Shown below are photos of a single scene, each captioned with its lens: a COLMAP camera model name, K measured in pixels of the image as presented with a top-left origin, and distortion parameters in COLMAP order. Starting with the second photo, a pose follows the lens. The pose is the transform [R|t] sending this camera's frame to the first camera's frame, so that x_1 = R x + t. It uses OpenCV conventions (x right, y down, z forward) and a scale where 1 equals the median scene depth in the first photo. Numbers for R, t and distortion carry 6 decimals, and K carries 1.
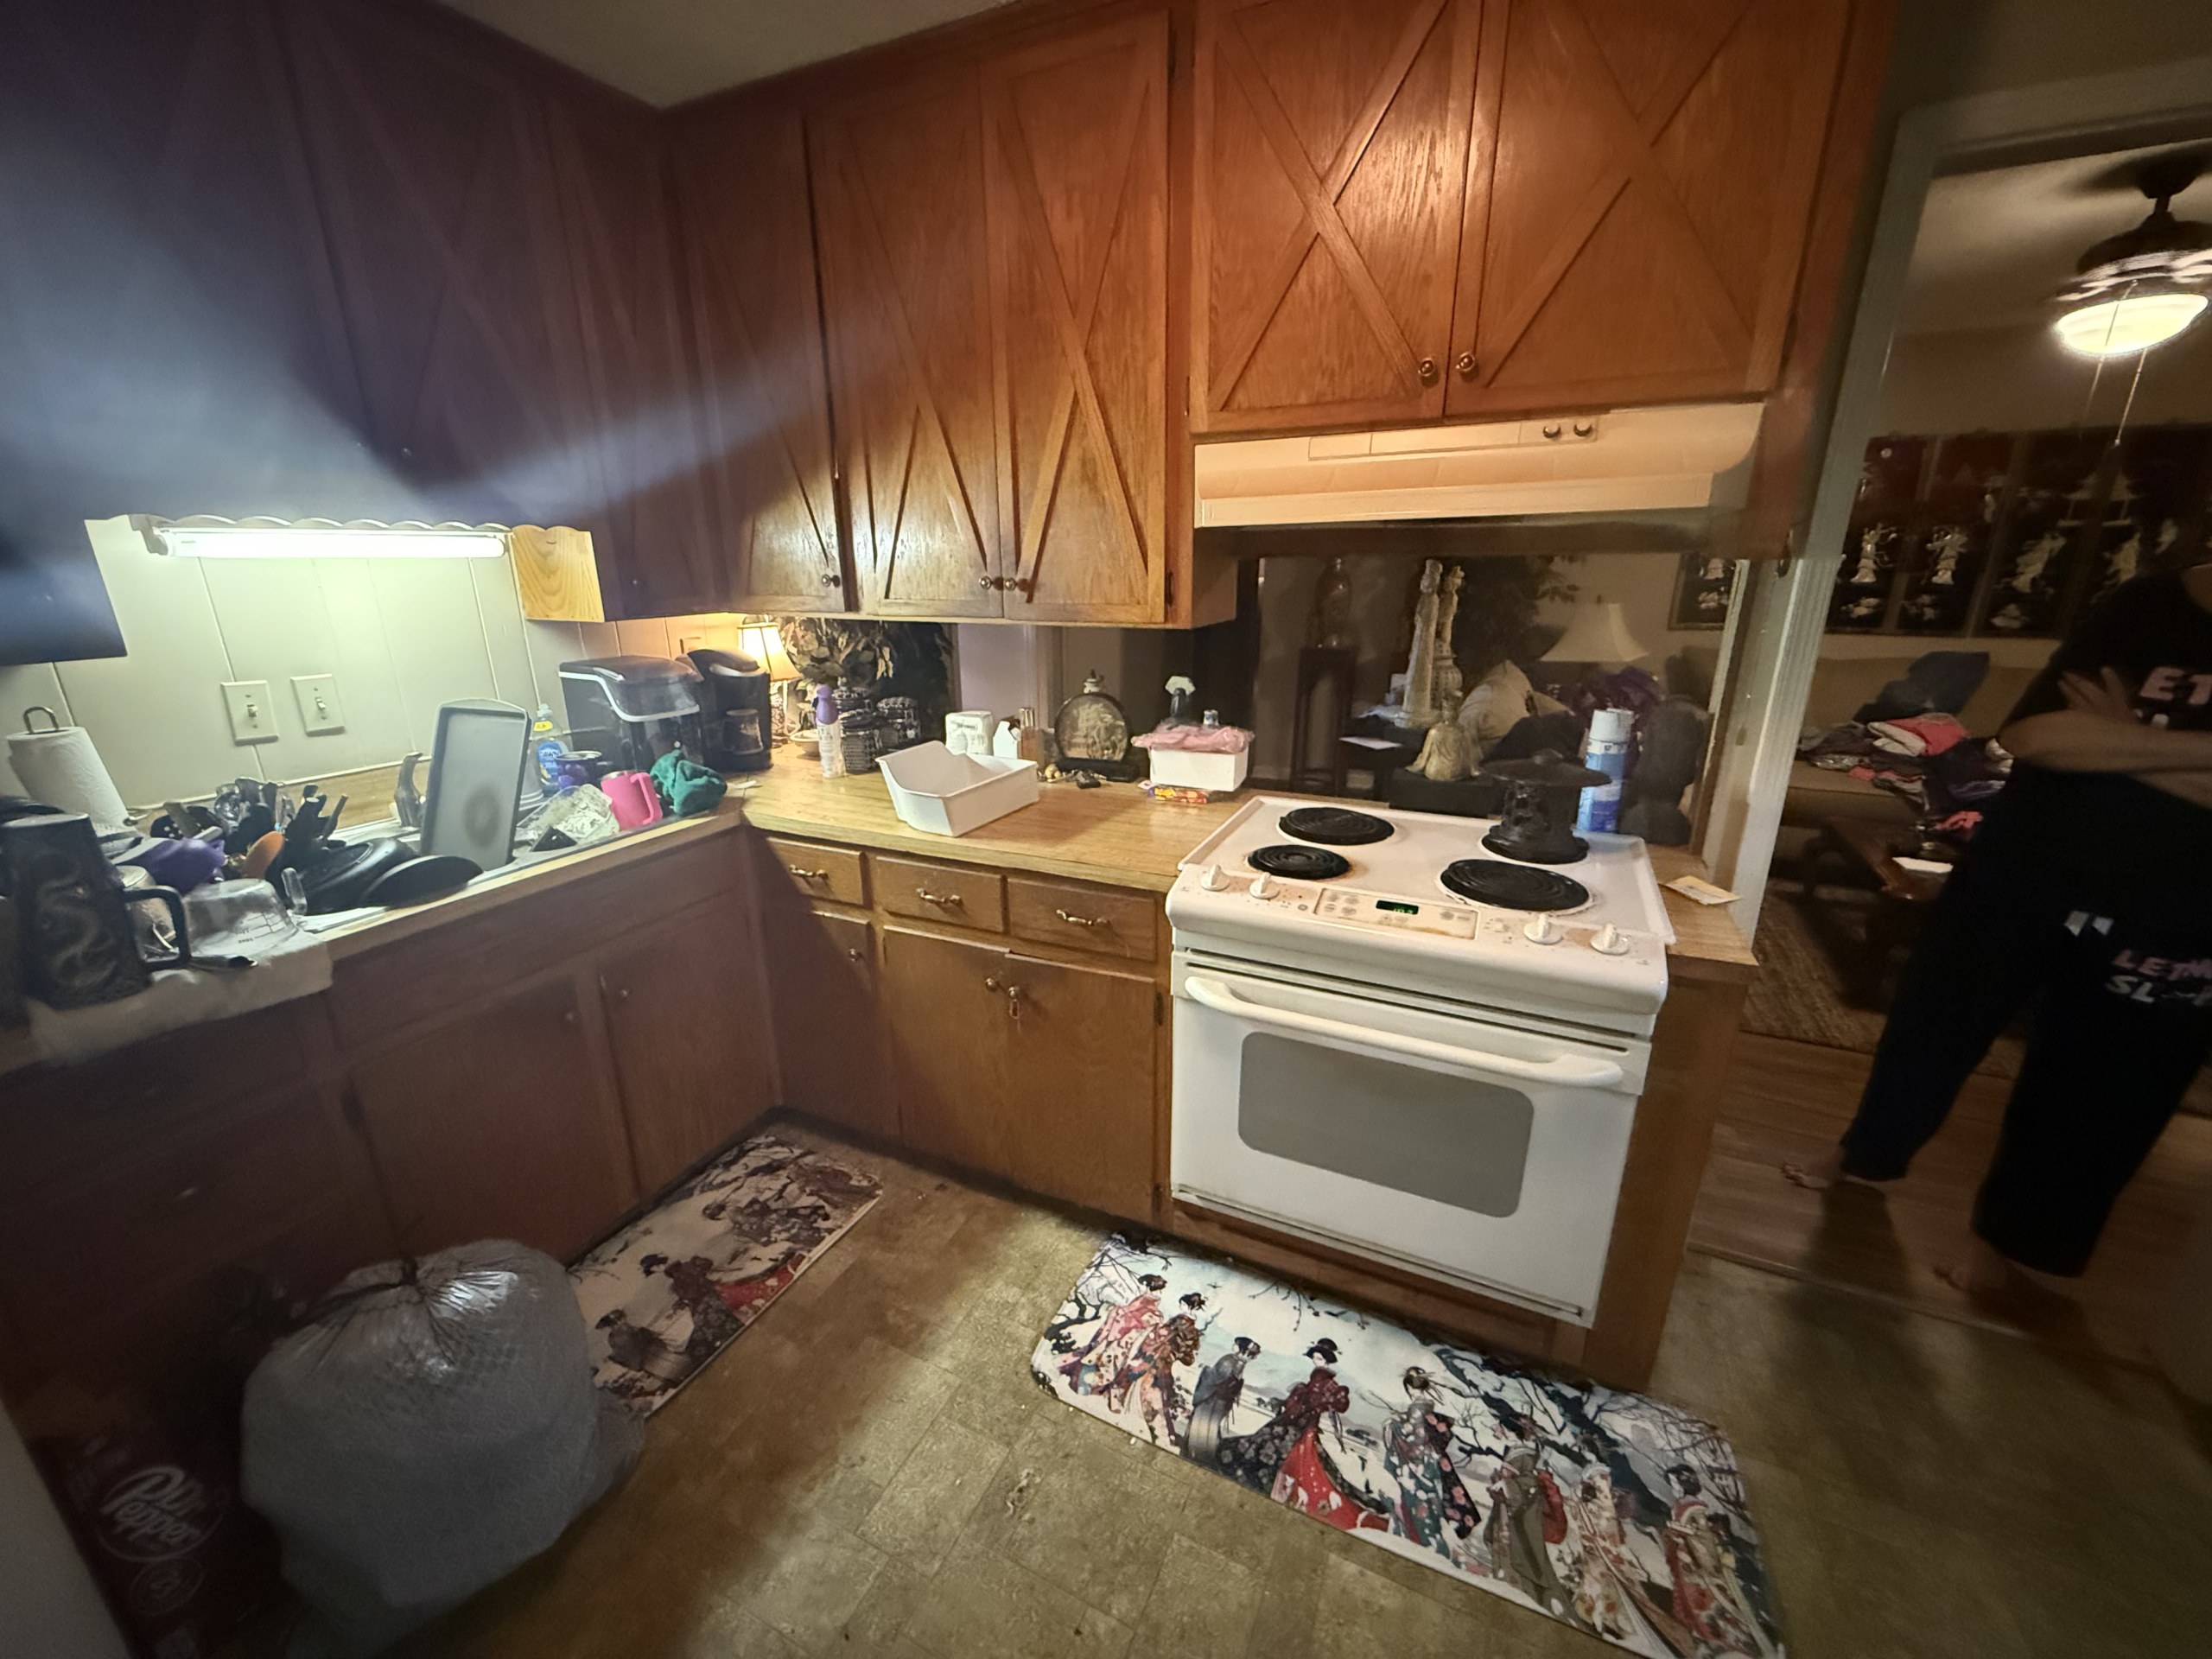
lens RADIAL K [[875.6, 0, 1098.5], [0, 875.6, 829.1], [0, 0, 1]] dist [-0.003015, 0.000037]
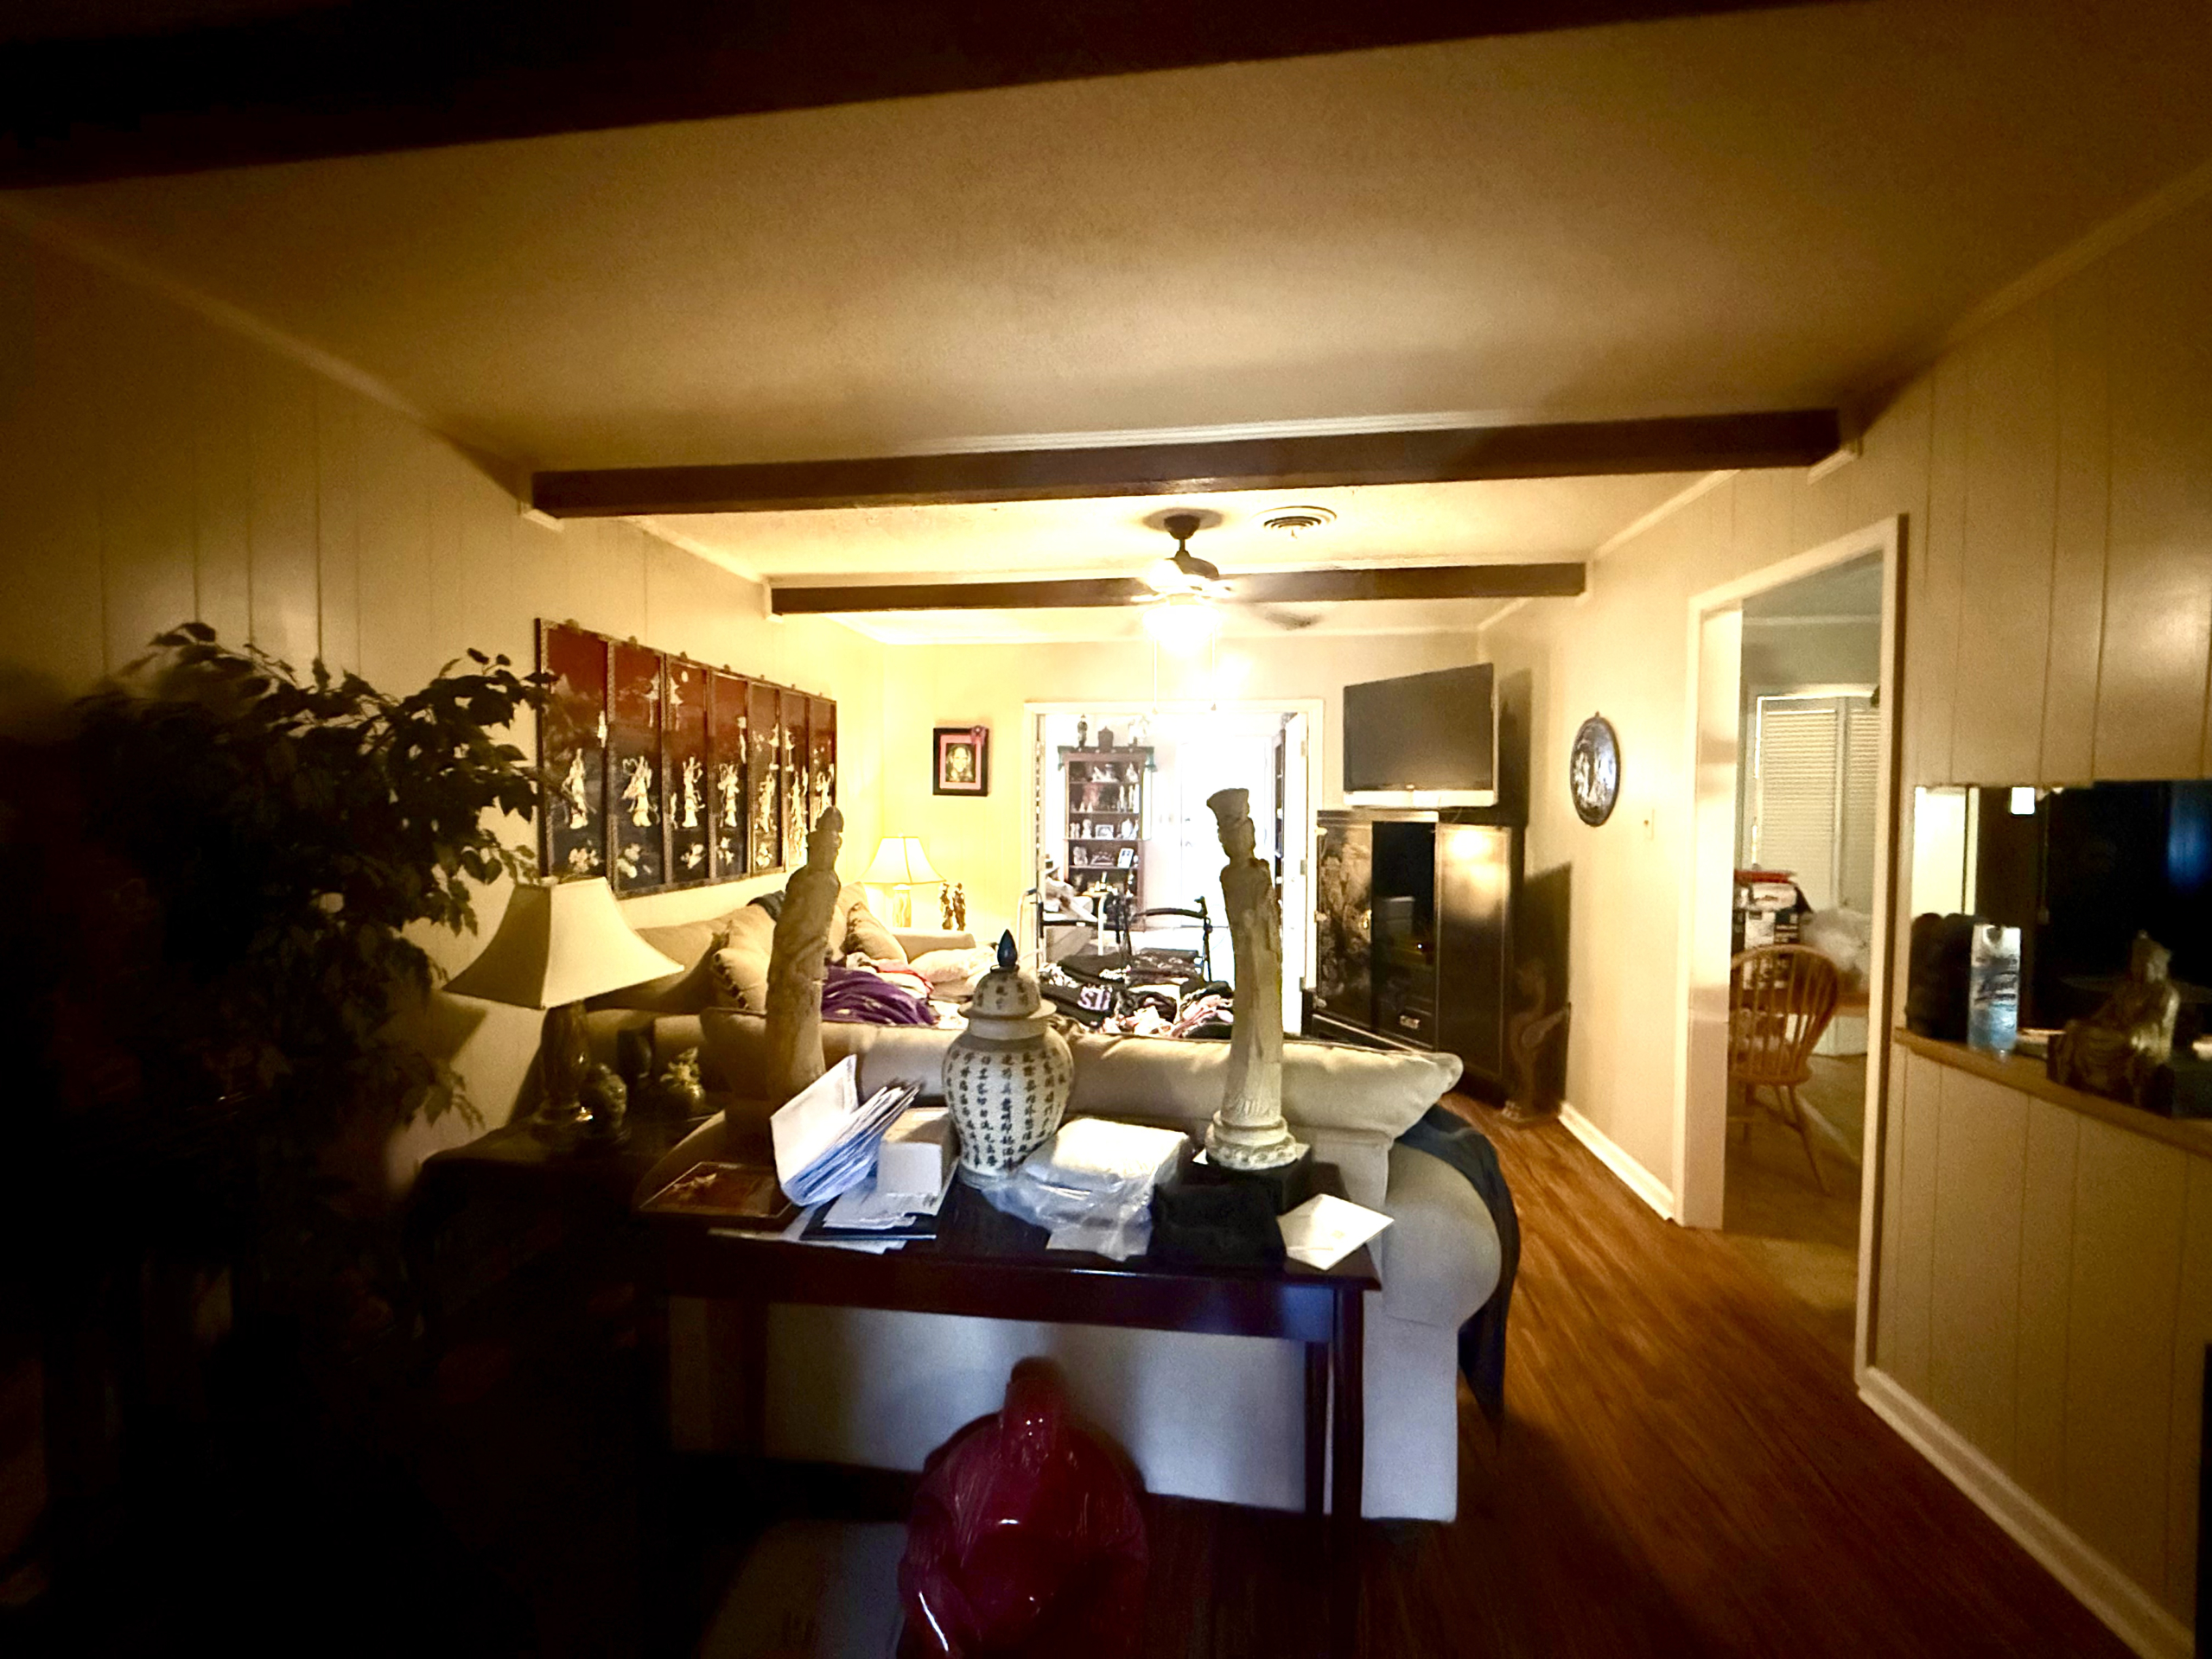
lens RADIAL K [[875.6, 0, 1098.5], [0, 875.6, 829.1], [0, 0, 1]] dist [-0.003015, 0.000037]
pose [[-0.326531, -0.026515, 0.944815, -0.020663], [0.286641, 0.949754, 0.125718, -0.278443], [-0.900674, 0.311873, -0.302523, 0.919090]]
